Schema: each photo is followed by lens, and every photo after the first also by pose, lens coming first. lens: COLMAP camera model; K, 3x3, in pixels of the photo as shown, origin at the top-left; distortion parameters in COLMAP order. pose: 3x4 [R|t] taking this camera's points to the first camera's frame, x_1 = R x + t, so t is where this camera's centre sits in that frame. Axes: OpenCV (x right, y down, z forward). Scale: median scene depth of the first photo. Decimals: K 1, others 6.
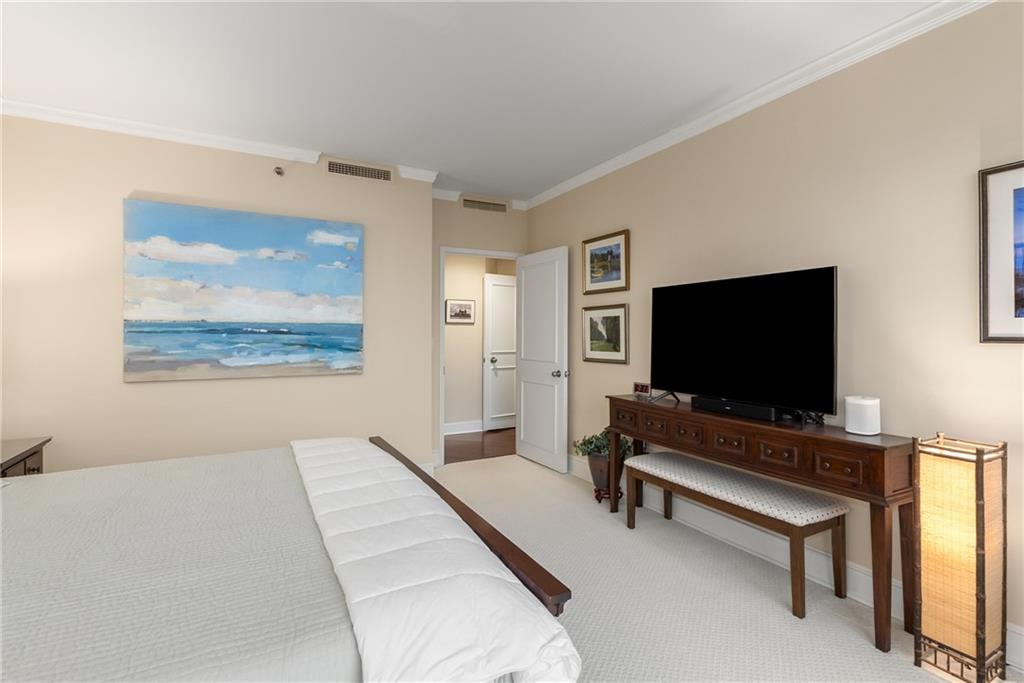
lens RADIAL K [[478.0, 0, 512.5], [0, 478.0, 331.1], [0, 0, 1]] dist [0.000726, -0.000369]
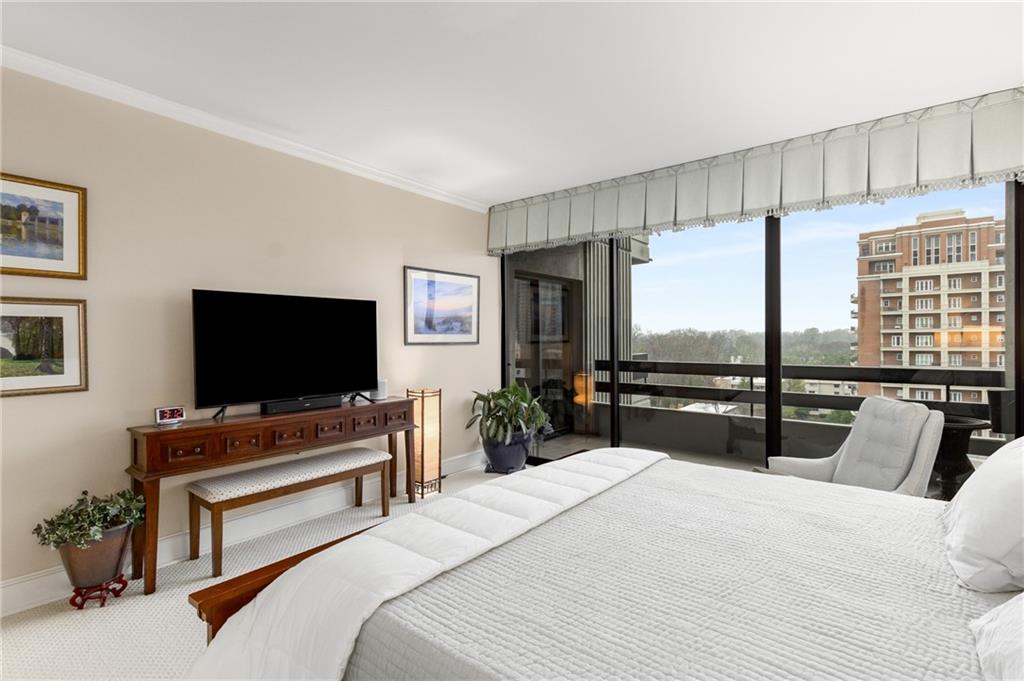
lens RADIAL K [[478.0, 0, 517.4], [0, 478.0, 345.7], [0, 0, 1]] dist [0.000726, -0.000369]
pose [[-0.401368, -0.006793, 0.915892, -0.614981], [0.005765, 0.999934, 0.009943, 0.003315], [-0.915899, 0.009271, -0.401303, 0.716588]]
